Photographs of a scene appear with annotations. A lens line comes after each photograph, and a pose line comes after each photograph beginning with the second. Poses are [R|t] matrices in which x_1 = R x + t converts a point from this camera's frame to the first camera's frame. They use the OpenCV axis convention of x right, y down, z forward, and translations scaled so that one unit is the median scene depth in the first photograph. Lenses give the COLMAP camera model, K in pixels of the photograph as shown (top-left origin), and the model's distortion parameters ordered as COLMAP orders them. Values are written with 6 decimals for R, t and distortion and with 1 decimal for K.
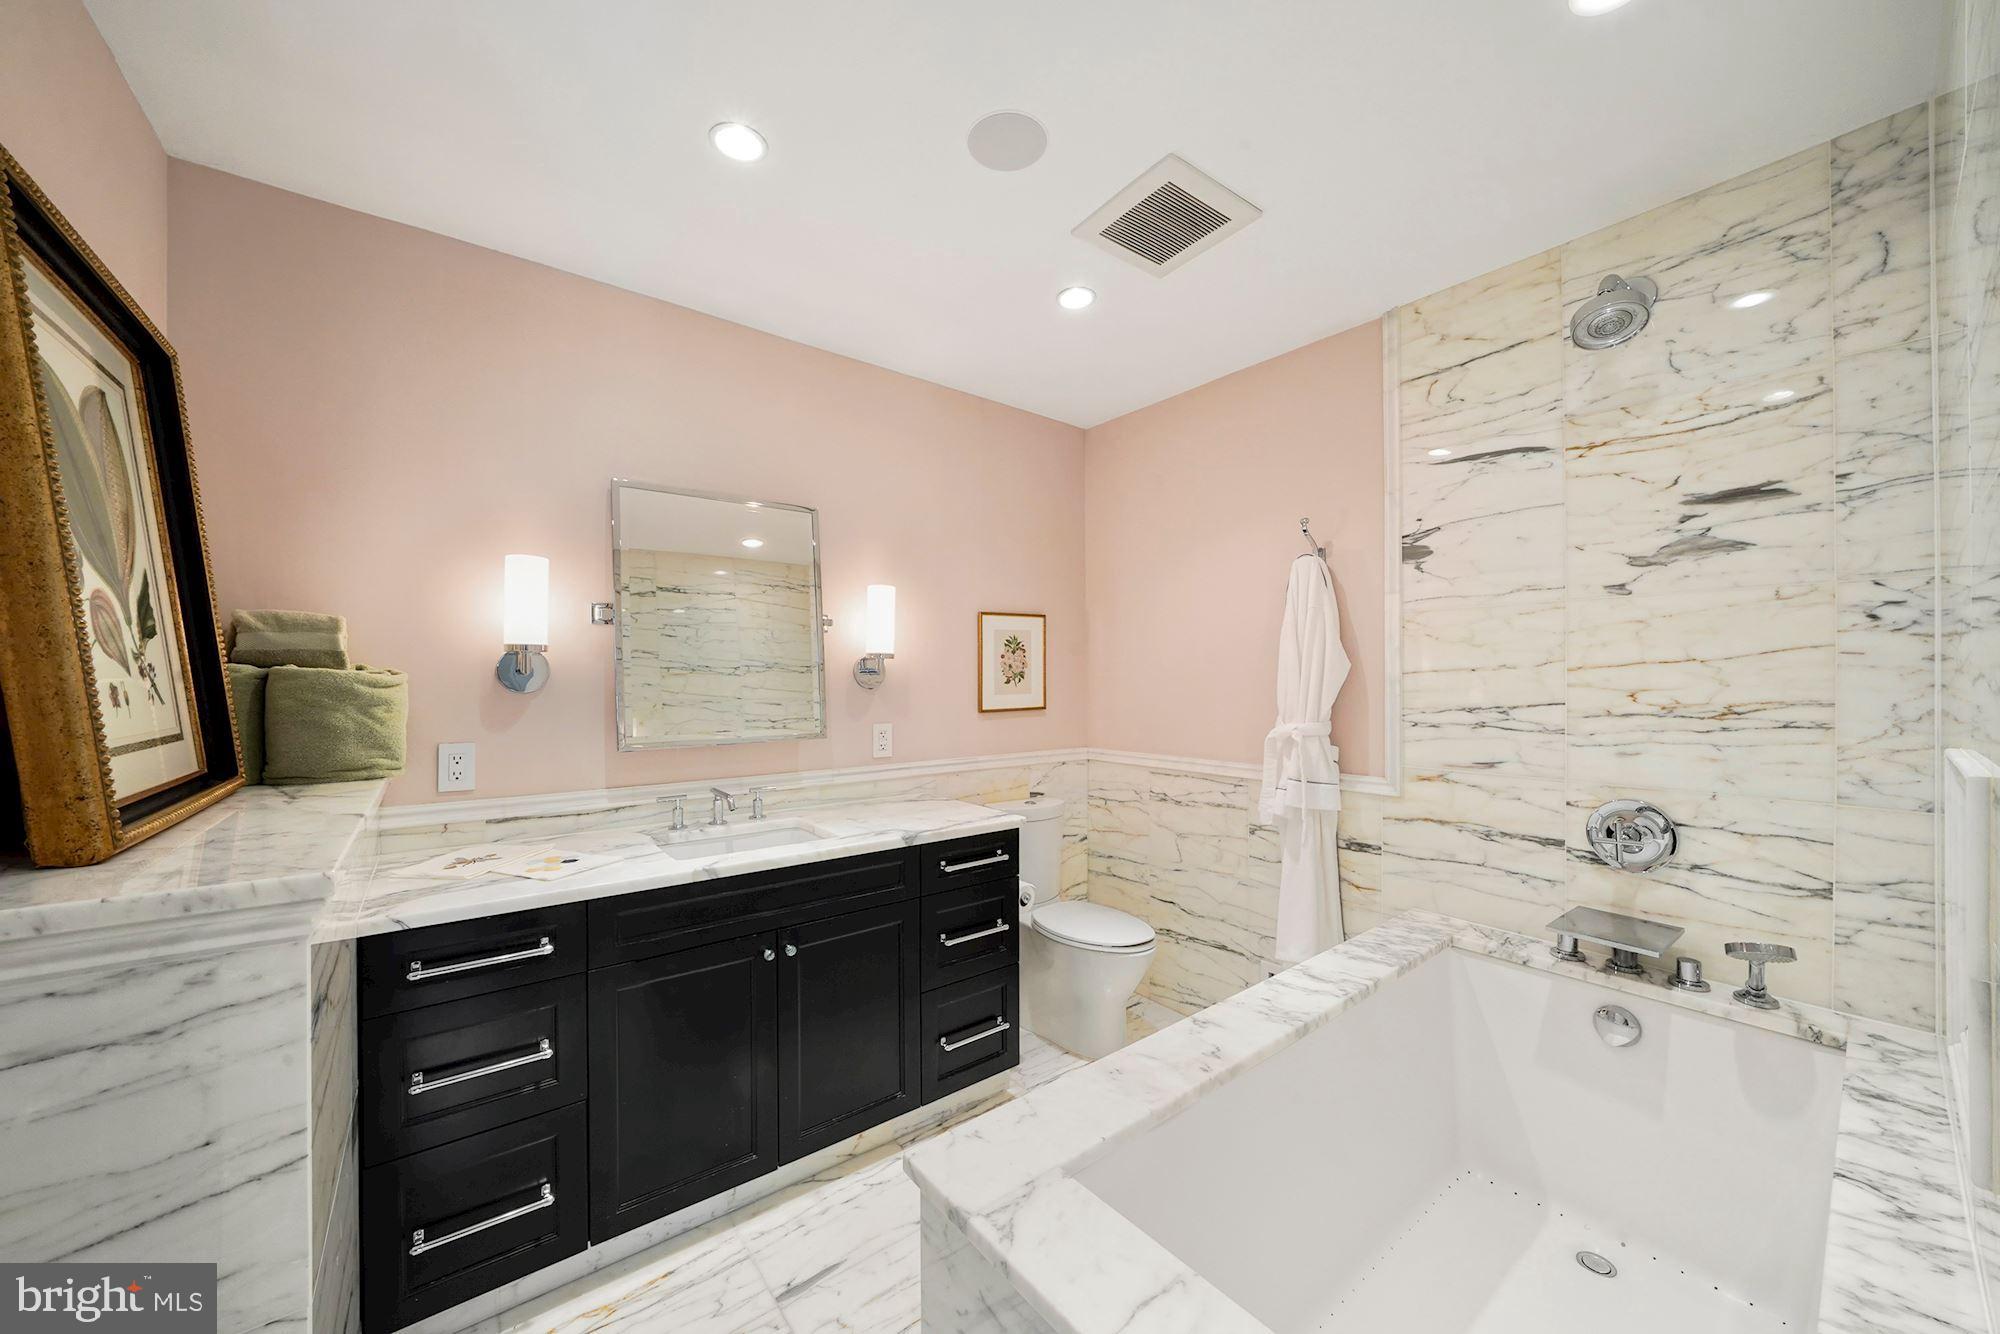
lens RADIAL K [[725.2, 0, 997.1], [0, 725.2, 663.6], [0, 0, 1]] dist [-0.012325, 0.000103]
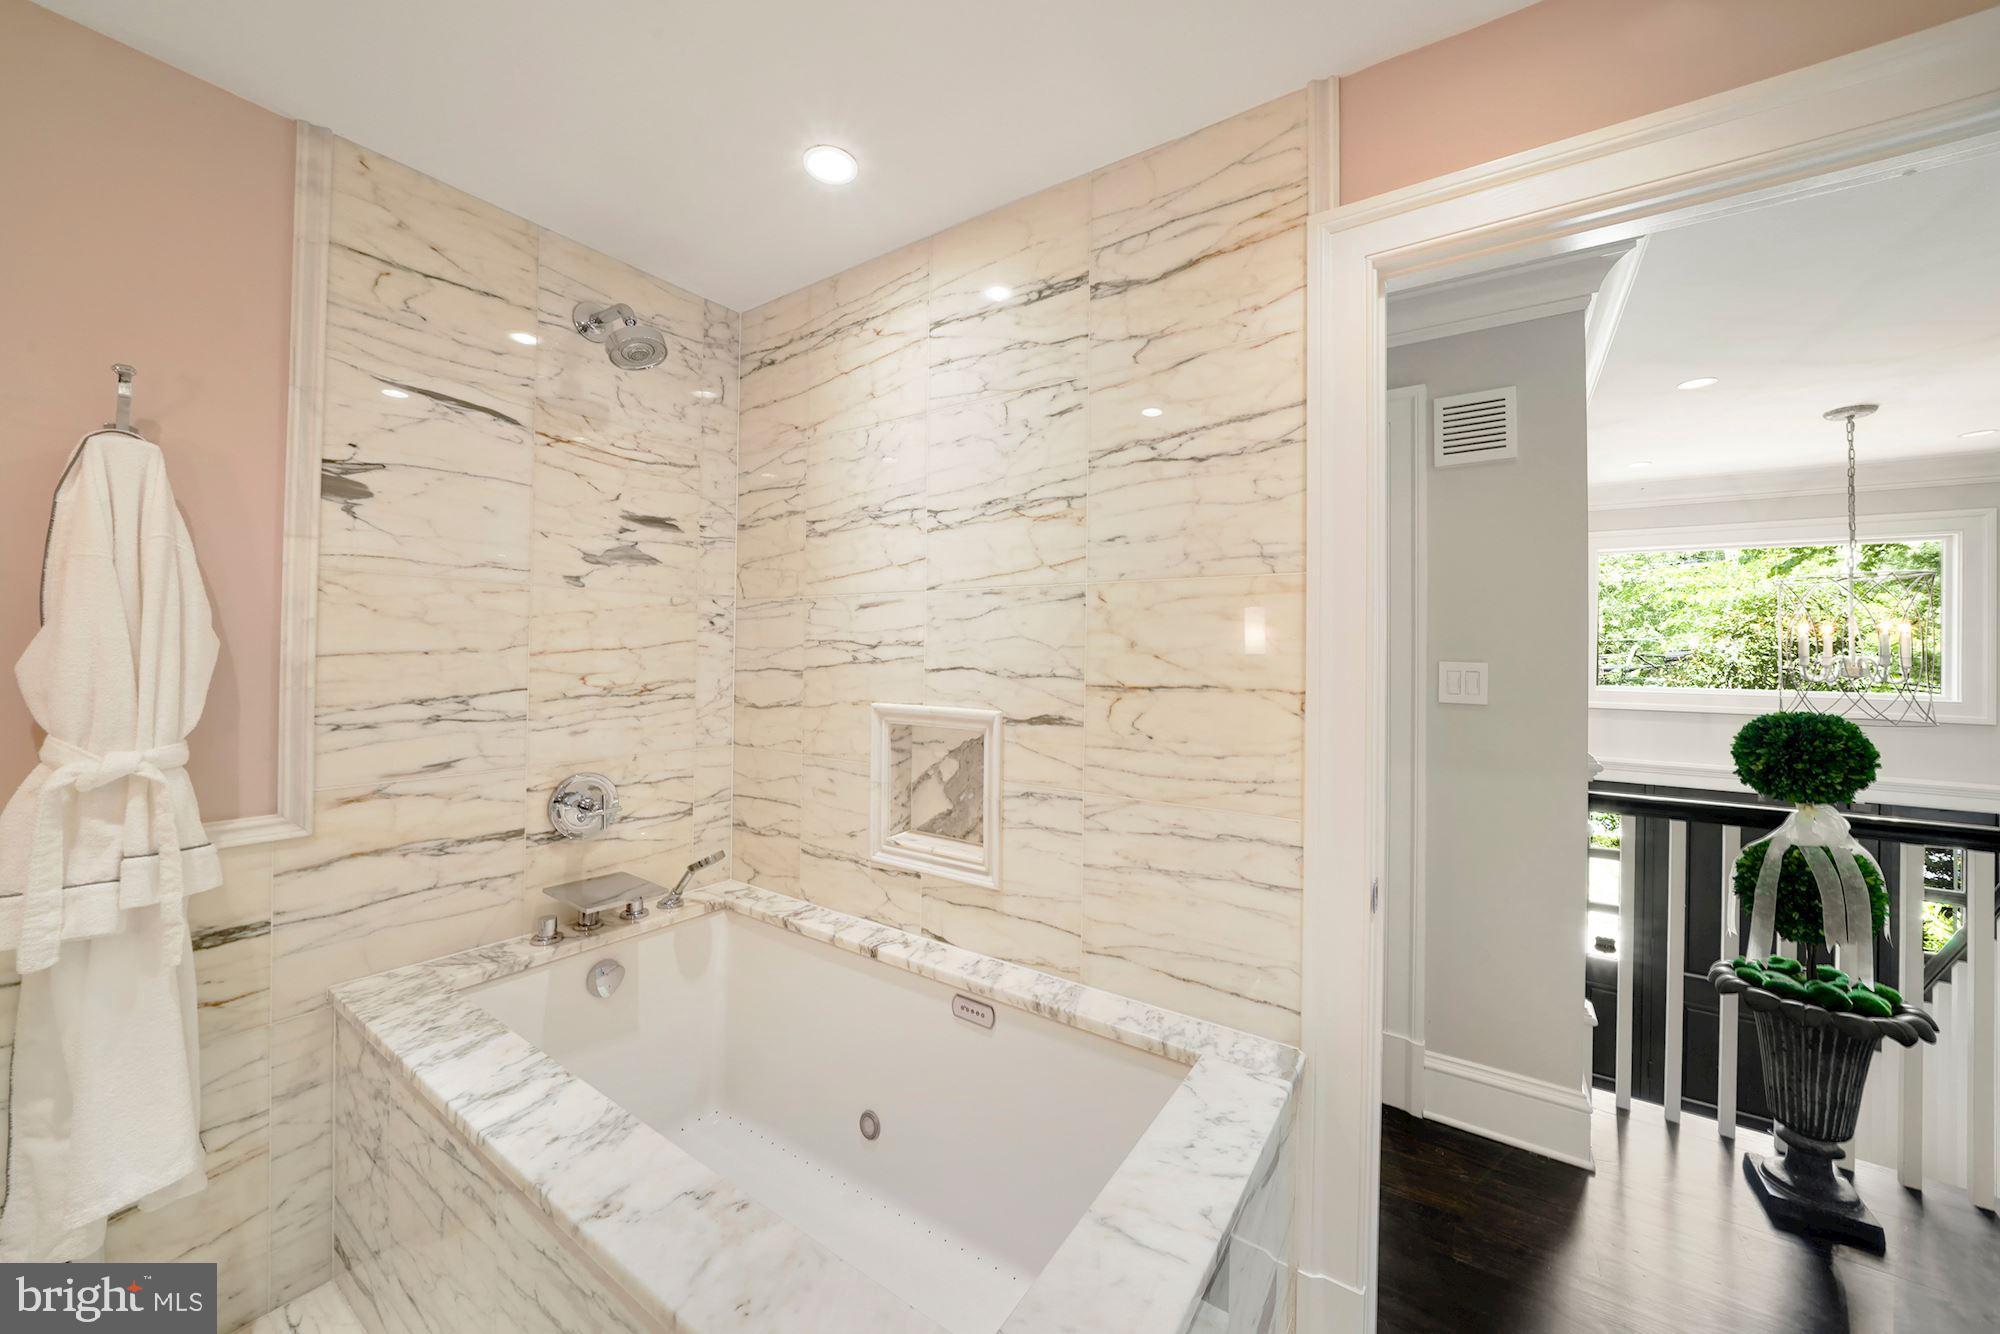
lens RADIAL K [[727.3, 0, 998.6], [0, 727.3, 638.9], [0, 0, 1]] dist [-0.016051, 0.000019]
pose [[-0.311830, 0.019499, 0.949938, -0.369838], [-0.029825, 0.999096, -0.030299, -0.002095], [-0.949670, -0.037780, -0.310966, 0.736988]]
